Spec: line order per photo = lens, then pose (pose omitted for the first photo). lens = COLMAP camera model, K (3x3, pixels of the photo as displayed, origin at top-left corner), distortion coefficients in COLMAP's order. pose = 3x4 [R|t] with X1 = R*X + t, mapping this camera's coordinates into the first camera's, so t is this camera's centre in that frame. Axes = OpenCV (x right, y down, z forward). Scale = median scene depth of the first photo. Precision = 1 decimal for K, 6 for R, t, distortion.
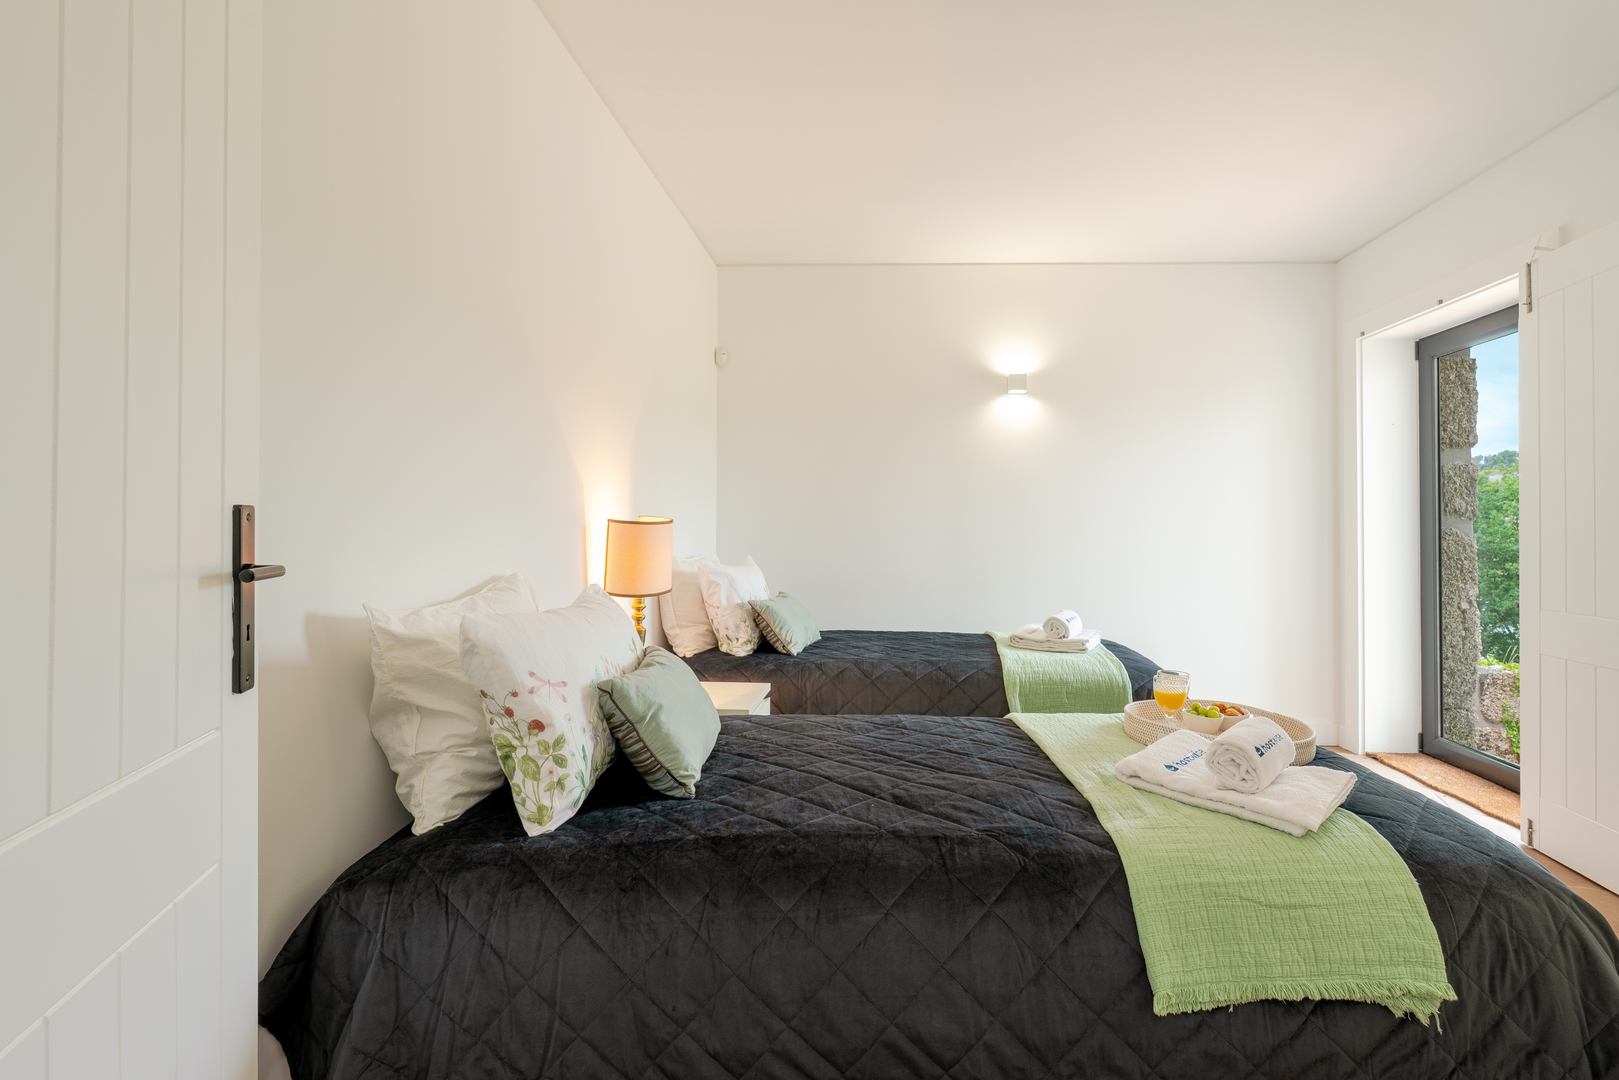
lens RADIAL K [[786.2, 0, 808.4], [0, 786.2, 508.5], [0, 0, 1]] dist [-0.007301, 0.001668]
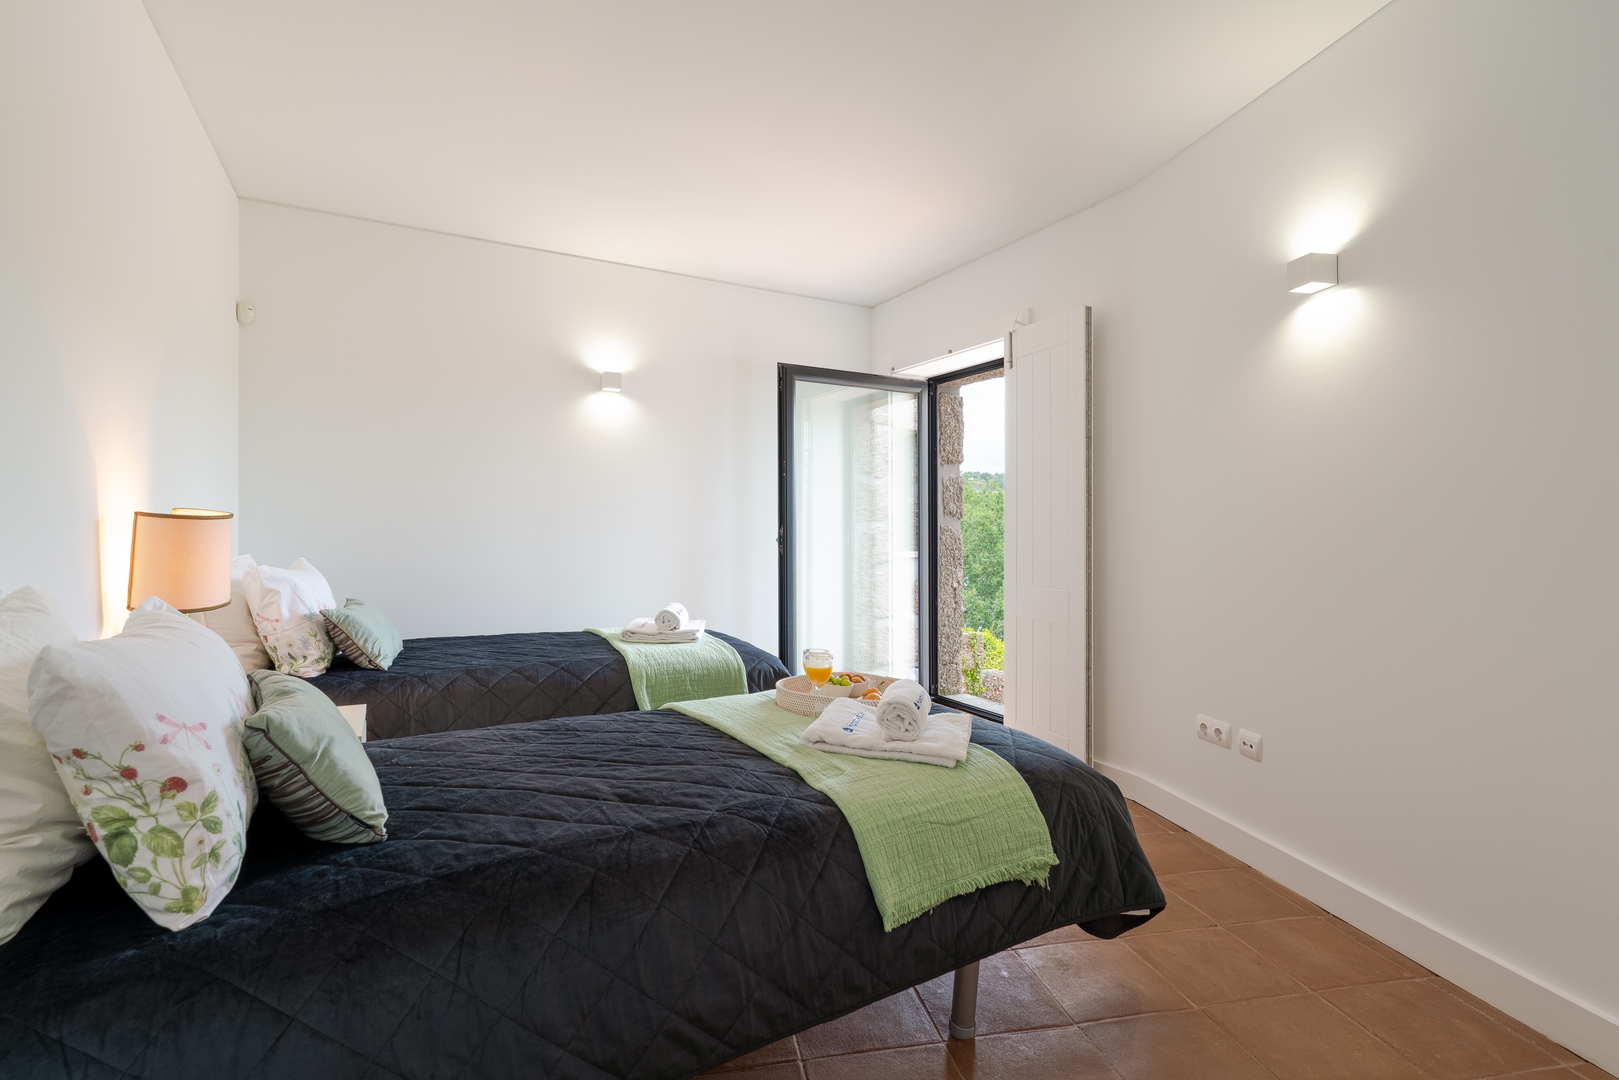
lens RADIAL K [[786.2, 0, 808.4], [0, 786.2, 508.5], [0, 0, 1]] dist [-0.007301, 0.001668]
pose [[0.848889, 0.013180, 0.528407, -0.229139], [-0.015505, 0.999880, -0.000032, 0.000501], [-0.528344, -0.008166, 0.848991, 0.037732]]
